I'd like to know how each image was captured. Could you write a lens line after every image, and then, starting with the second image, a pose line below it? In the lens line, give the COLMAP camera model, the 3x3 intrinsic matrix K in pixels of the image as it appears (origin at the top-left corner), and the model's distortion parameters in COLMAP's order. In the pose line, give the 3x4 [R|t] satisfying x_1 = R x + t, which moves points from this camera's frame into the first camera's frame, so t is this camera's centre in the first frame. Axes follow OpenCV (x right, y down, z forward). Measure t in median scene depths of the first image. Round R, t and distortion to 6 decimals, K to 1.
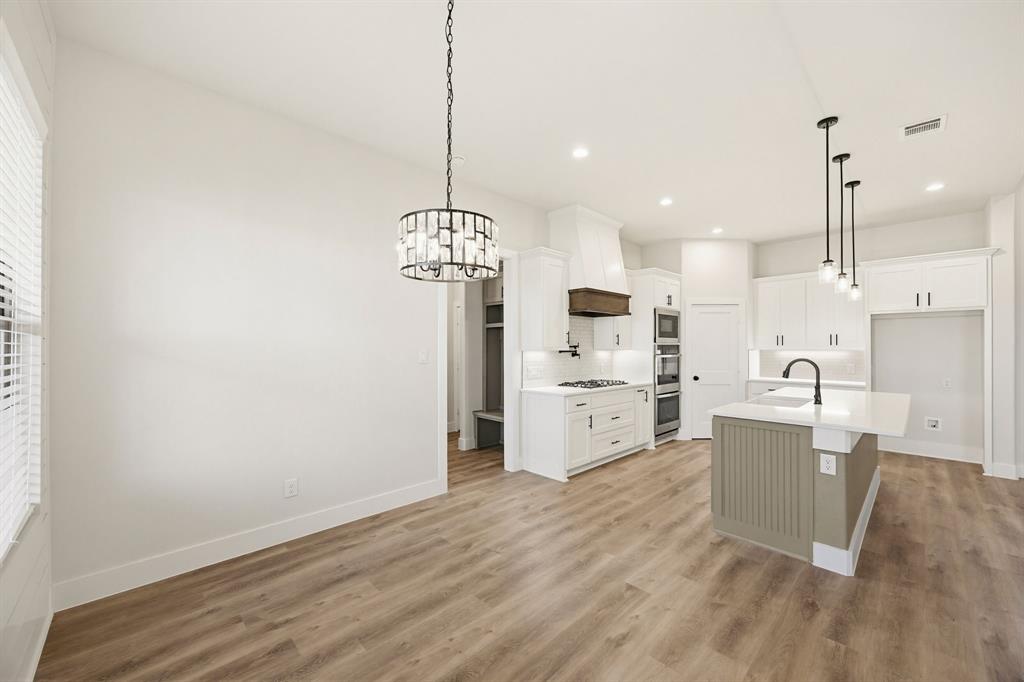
lens RADIAL K [[391.4, 0, 519.6], [0, 391.4, 345.5], [0, 0, 1]] dist [-0.002562, 0.000128]
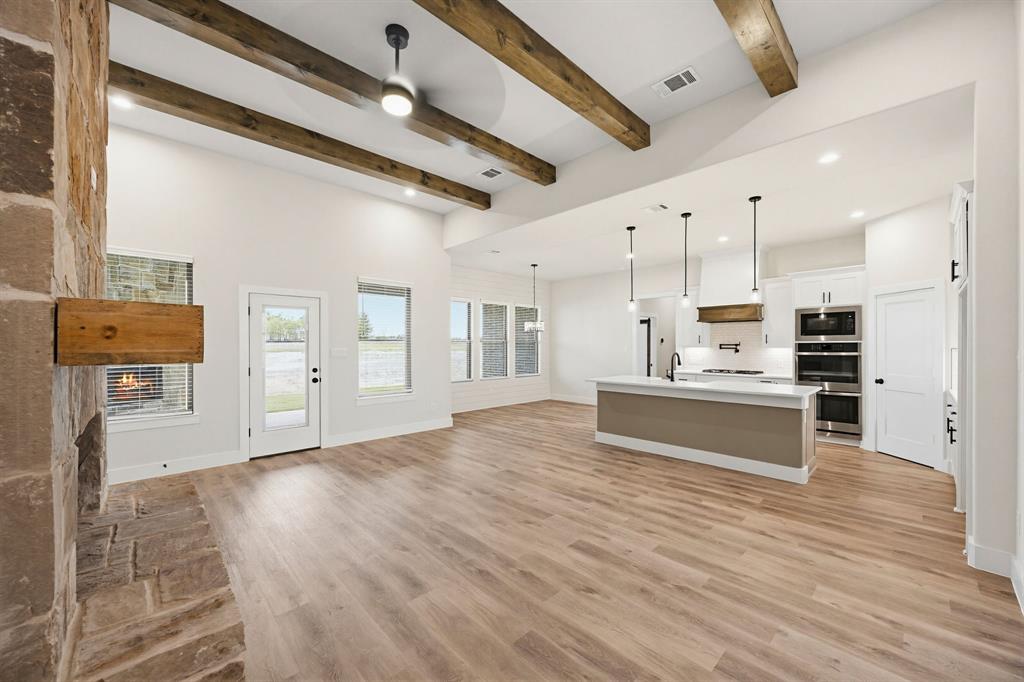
lens RADIAL K [[391.4, 0, 519.5], [0, 391.4, 345.0], [0, 0, 1]] dist [-0.002562, 0.000128]
pose [[-0.000954, -0.003836, -0.999992, 1.865012], [0.004489, 0.999983, -0.003840, 0.005795], [0.999989, -0.004493, -0.000937, 0.310859]]
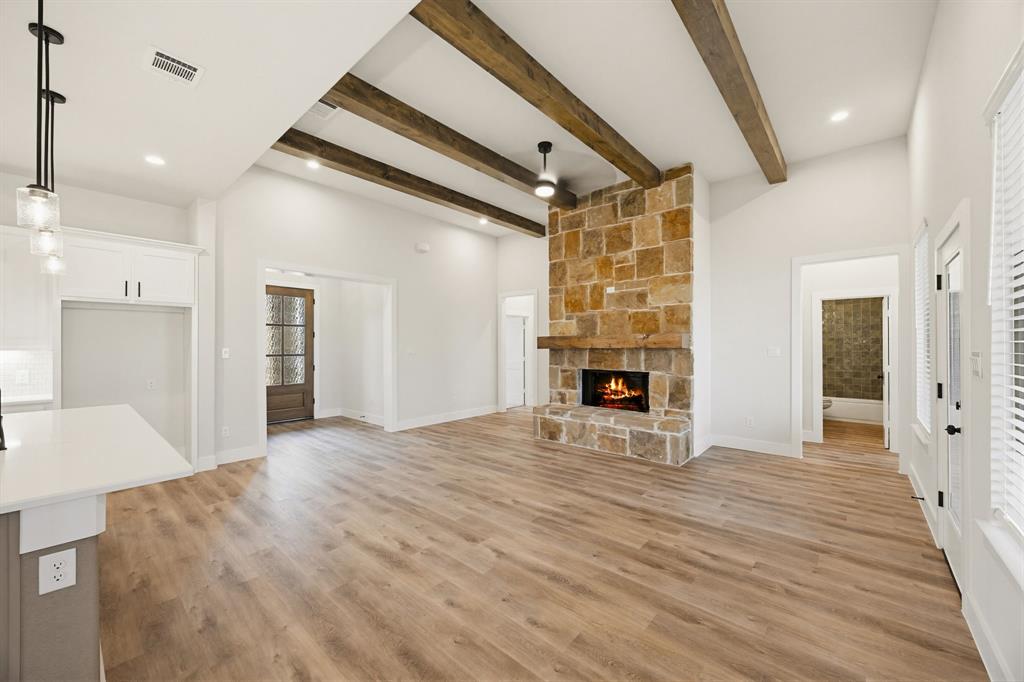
lens RADIAL K [[391.4, 0, 516.6], [0, 391.4, 342.3], [0, 0, 1]] dist [-0.002562, 0.000128]
pose [[-0.080674, 0.005358, 0.996726, 0.133338], [-0.001644, 0.999983, -0.005509, 0.001761], [-0.996739, -0.002083, -0.080663, 0.260447]]
